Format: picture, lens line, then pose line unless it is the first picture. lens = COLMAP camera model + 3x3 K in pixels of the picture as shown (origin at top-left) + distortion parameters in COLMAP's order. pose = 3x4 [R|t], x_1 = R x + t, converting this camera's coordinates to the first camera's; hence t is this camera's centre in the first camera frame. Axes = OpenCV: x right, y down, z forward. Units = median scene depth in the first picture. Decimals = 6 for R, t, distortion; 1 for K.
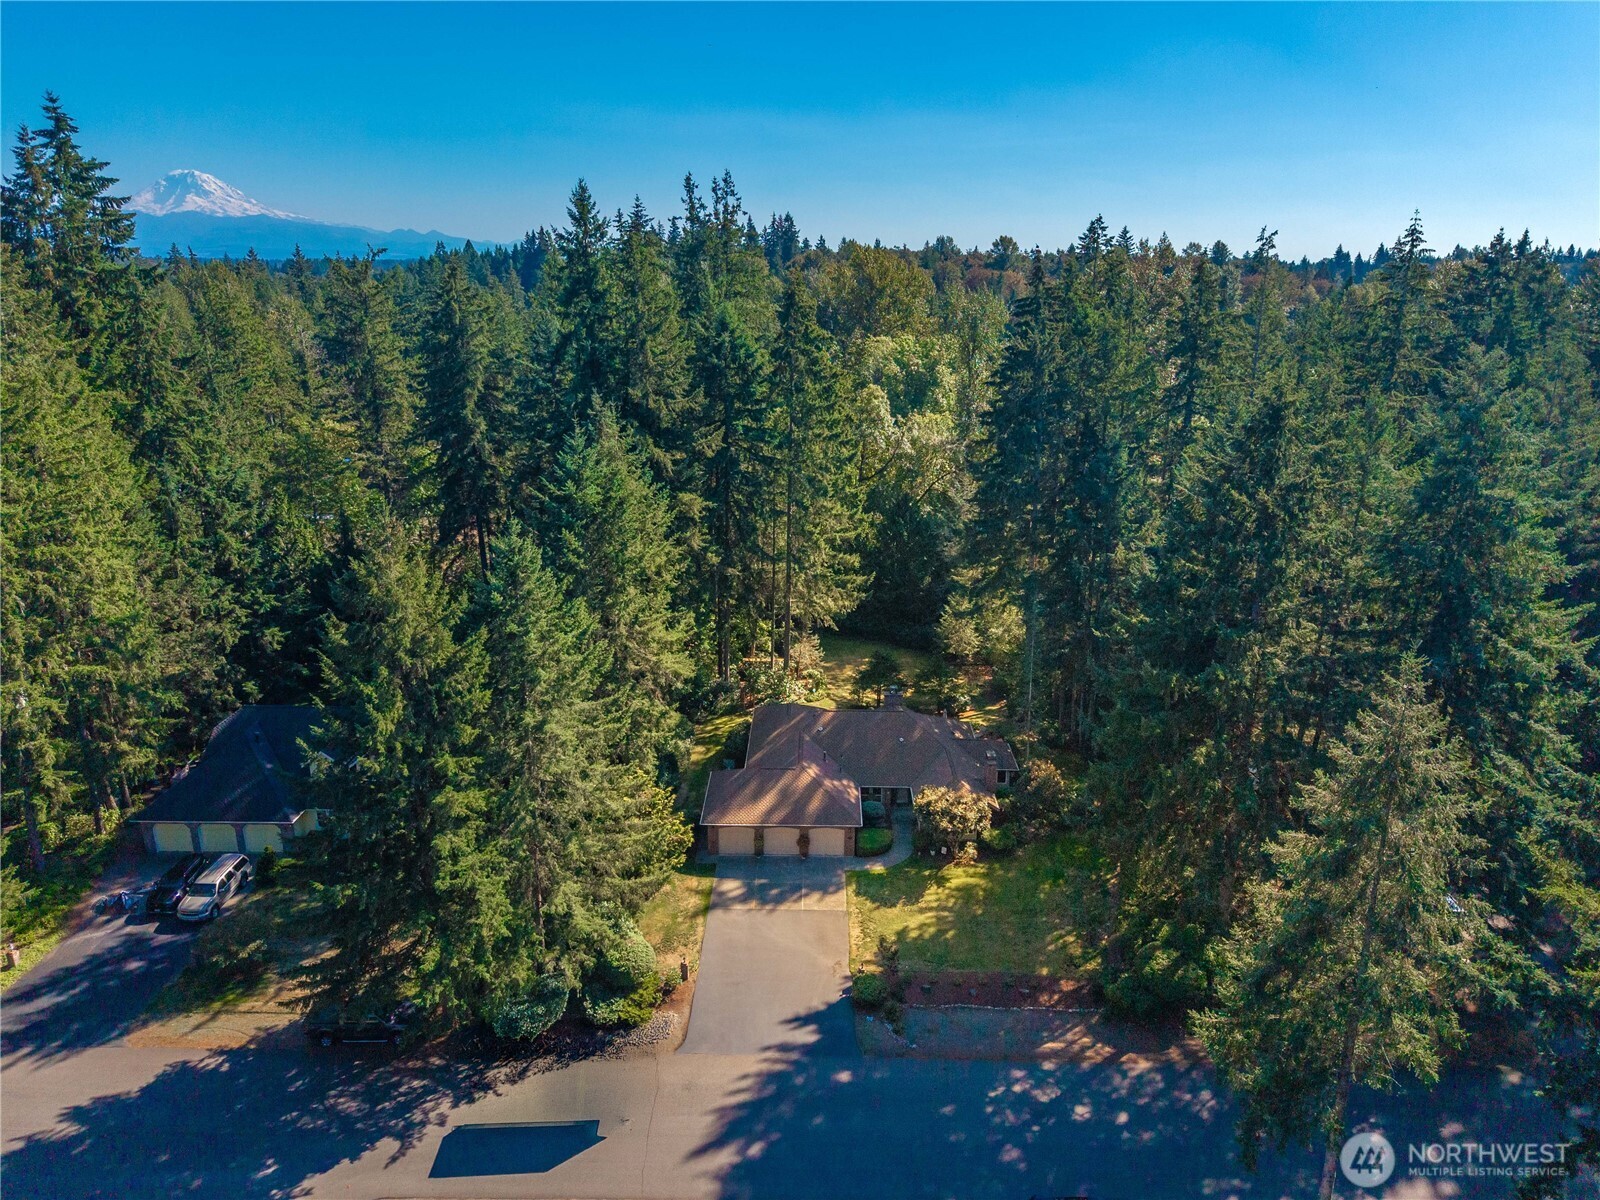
lens RADIAL K [[1117.4, 0, 800.0], [0, 1117.4, 600.0], [0, 0, 1]] dist [-0.040906, -0.000343]
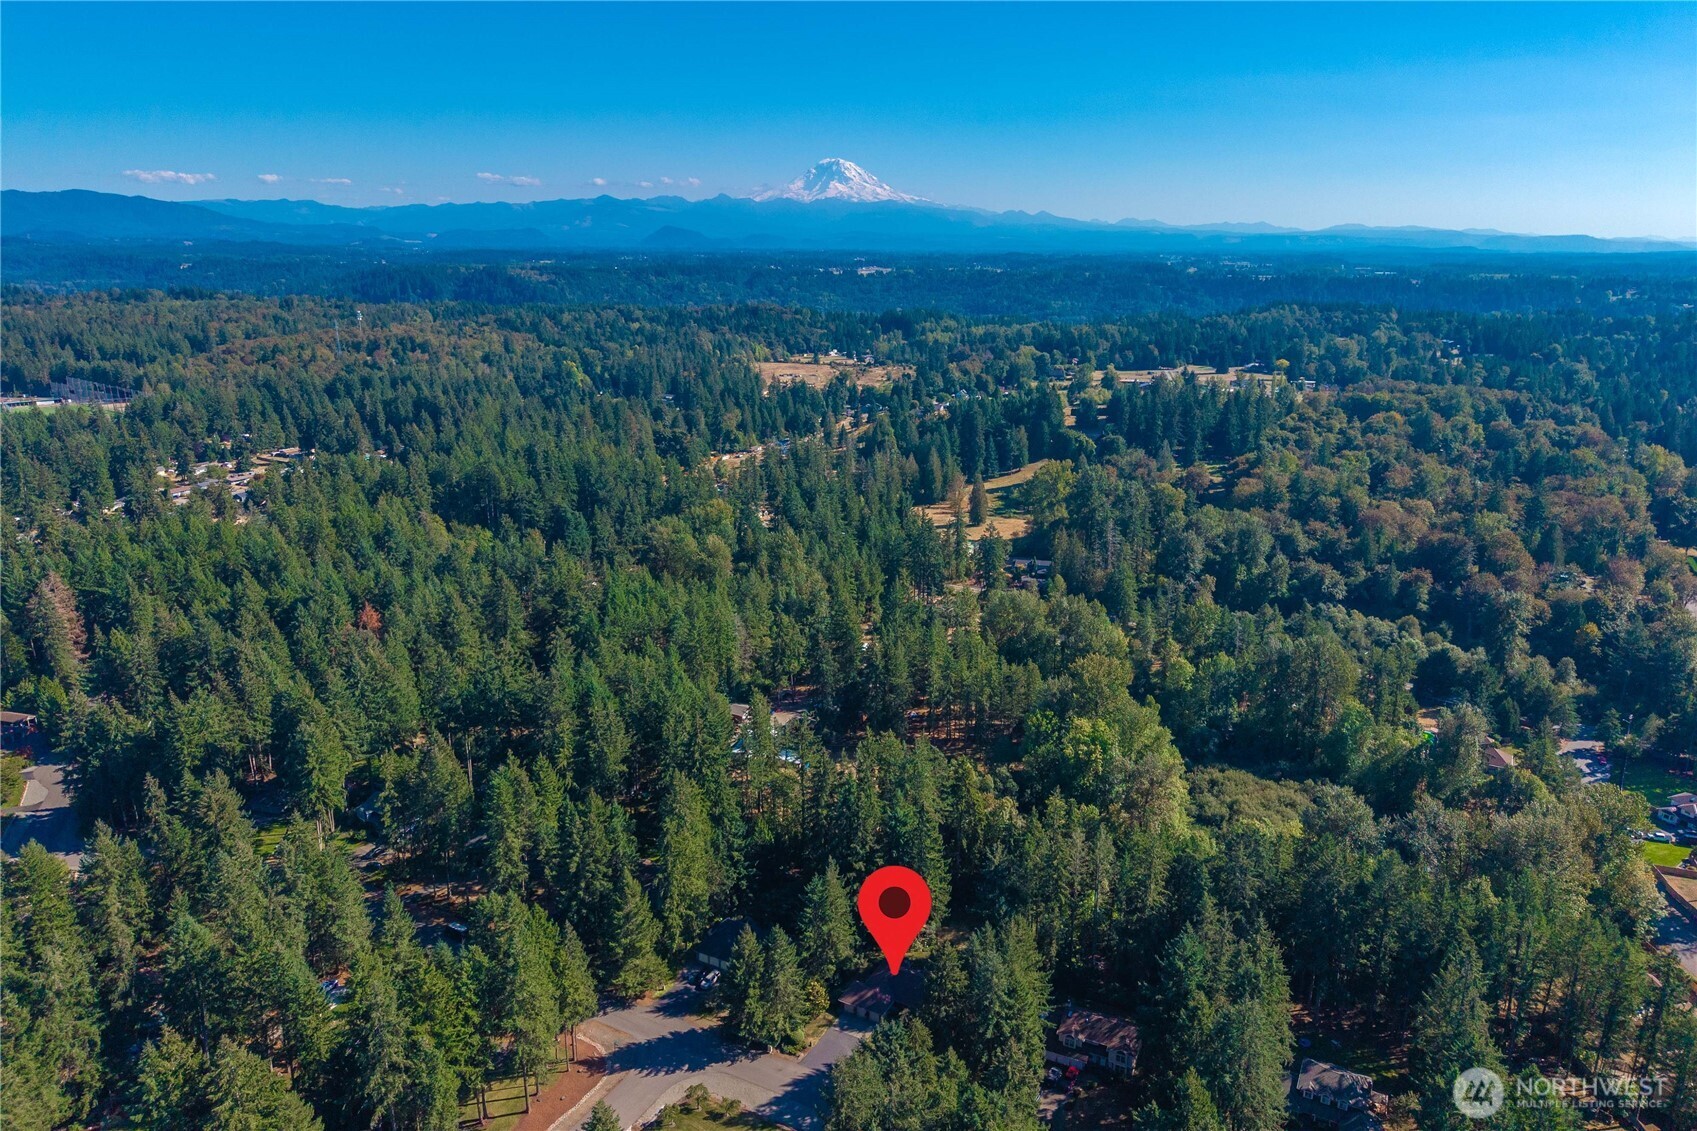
lens RADIAL K [[1121.9, 0, 848.5], [0, 1121.9, 565.5], [0, 0, 1]] dist [-0.054350, -0.000908]
pose [[0.891586, 0.134461, -0.432429, 1.596557], [-0.138207, 0.990138, 0.022921, -1.540355], [0.431247, 0.039329, 0.901377, -2.698645]]
